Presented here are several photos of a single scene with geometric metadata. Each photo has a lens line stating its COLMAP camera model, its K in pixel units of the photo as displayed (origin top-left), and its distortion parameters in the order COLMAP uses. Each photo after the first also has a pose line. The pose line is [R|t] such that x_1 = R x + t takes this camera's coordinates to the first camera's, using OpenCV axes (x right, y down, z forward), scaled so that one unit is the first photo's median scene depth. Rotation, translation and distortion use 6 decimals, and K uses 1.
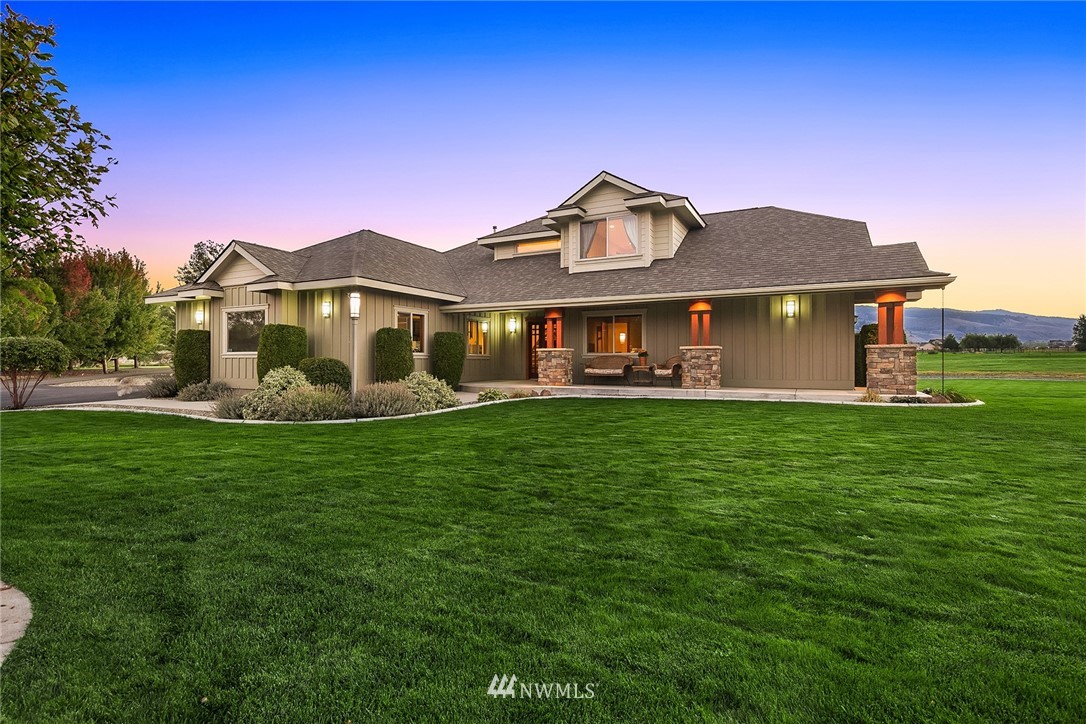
lens RADIAL K [[529.5, 0, 543.0], [0, 529.5, 362.0], [0, 0, 1]] dist [-0.000344, -0.000148]
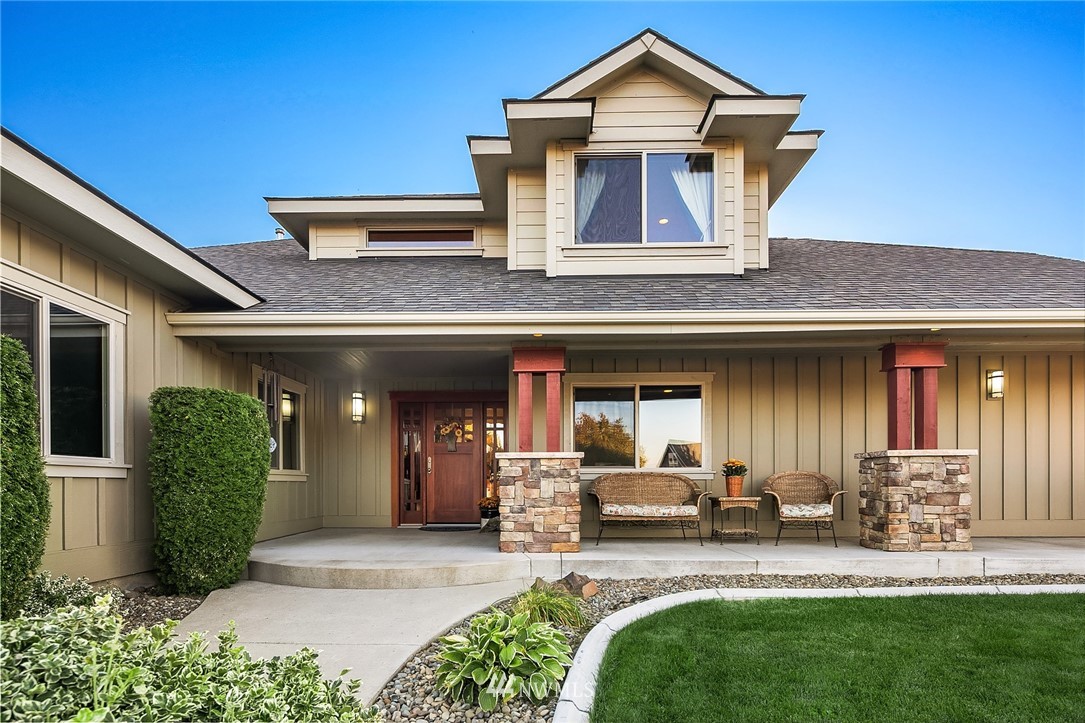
lens RADIAL K [[526.8, 0, 543.2], [0, 526.8, 488.4], [0, 0, 1]] dist [0.000887, 0.000248]
pose [[0.894564, -0.004496, 0.446918, -0.147409], [0.004056, 0.999990, 0.001942, -0.000935], [-0.446922, 0.000076, 0.894573, 0.665523]]
